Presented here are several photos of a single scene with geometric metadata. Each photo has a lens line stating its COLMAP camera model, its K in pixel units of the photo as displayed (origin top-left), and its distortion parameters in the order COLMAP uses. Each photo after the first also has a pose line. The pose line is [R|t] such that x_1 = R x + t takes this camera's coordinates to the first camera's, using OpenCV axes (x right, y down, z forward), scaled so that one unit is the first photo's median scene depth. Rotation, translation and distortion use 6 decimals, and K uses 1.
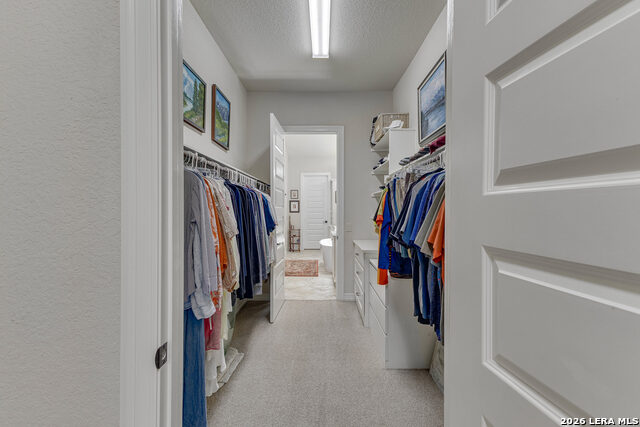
lens RADIAL K [[273.4, 0, 319.6], [0, 273.4, 210.6], [0, 0, 1]] dist [0.006969, -0.001279]
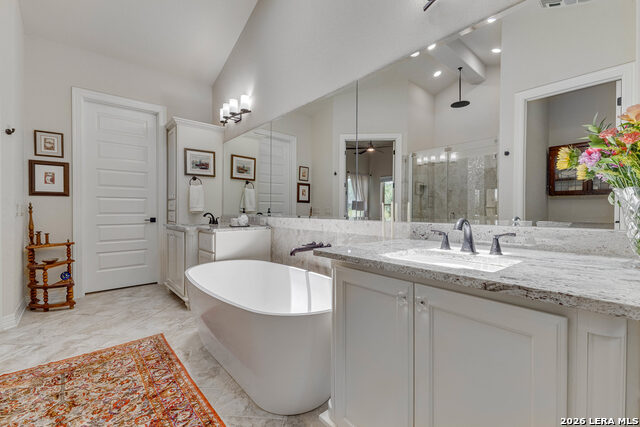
lens RADIAL K [[273.4, 0, 319.6], [0, 273.4, 211.3], [0, 0, 1]] dist [0.006969, -0.001279]
pose [[0.757446, -0.002247, 0.652894, -0.060431], [0.008682, 0.999940, -0.006631, 0.032534], [-0.652840, 0.010691, 0.757420, 0.511203]]
